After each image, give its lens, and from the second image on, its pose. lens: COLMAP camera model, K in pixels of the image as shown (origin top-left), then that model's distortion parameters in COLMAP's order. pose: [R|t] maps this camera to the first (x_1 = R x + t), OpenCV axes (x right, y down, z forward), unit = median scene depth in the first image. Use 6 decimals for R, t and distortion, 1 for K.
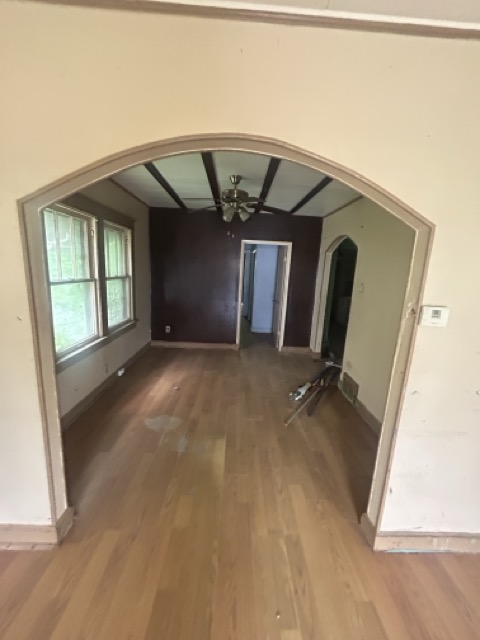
lens RADIAL K [[261.6, 0, 240.3], [0, 261.6, 320.1], [0, 0, 1]] dist [-0.000220, 0.000580]
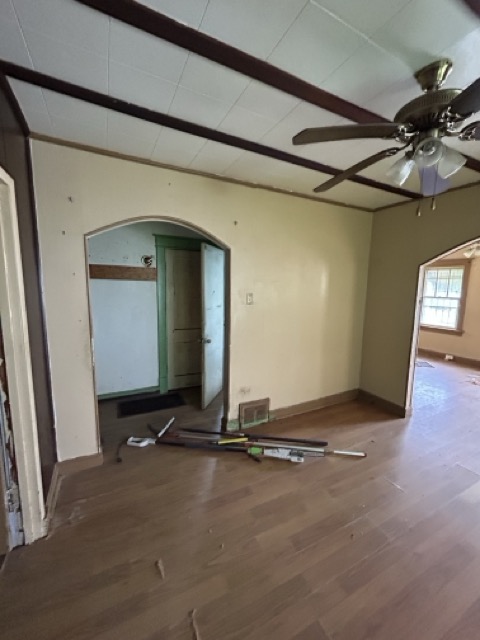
lens RADIAL K [[261.6, 0, 241.1], [0, 261.6, 319.6], [0, 0, 1]] dist [-0.000220, 0.000580]
pose [[-0.435787, -0.180834, 0.881697, -0.281525], [0.140478, 0.953938, 0.265083, -0.277891], [-0.889020, 0.239379, -0.390310, 1.326770]]
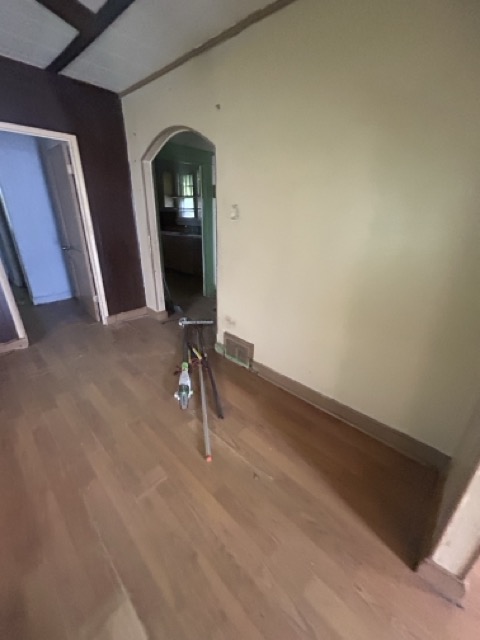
lens RADIAL K [[261.6, 0, 241.8], [0, 261.6, 318.5], [0, 0, 1]] dist [-0.000220, 0.000580]
pose [[0.701208, -0.309738, 0.642160, -0.044369], [0.155231, 0.945419, 0.286506, -0.050125], [-0.695852, -0.101217, 0.711017, 0.456914]]
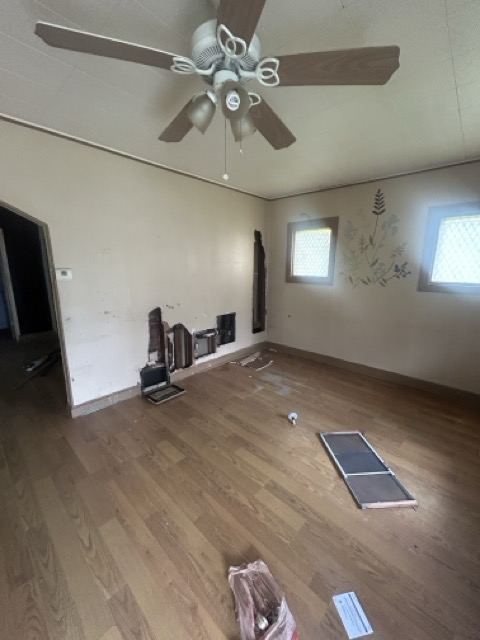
lens RADIAL K [[261.6, 0, 240.9], [0, 261.6, 318.8], [0, 0, 1]] dist [-0.000220, 0.000580]
pose [[0.692304, -0.198872, 0.693661, 0.101553], [0.173585, 0.978943, 0.107416, 0.119841], [-0.700417, 0.046045, 0.712247, -0.457988]]
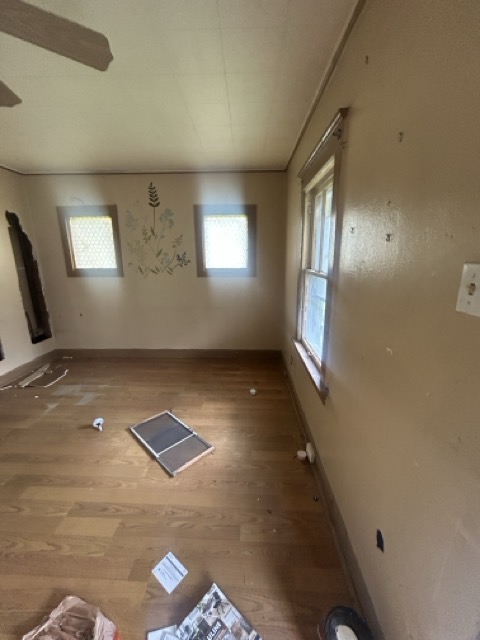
lens RADIAL K [[261.6, 0, 242.0], [0, 261.6, 319.2], [0, 0, 1]] dist [-0.000220, 0.000580]
pose [[0.050730, -0.293245, 0.954691, 0.114125], [0.206828, 0.938283, 0.277214, 0.134829], [-0.977061, 0.183394, 0.108250, -0.509446]]
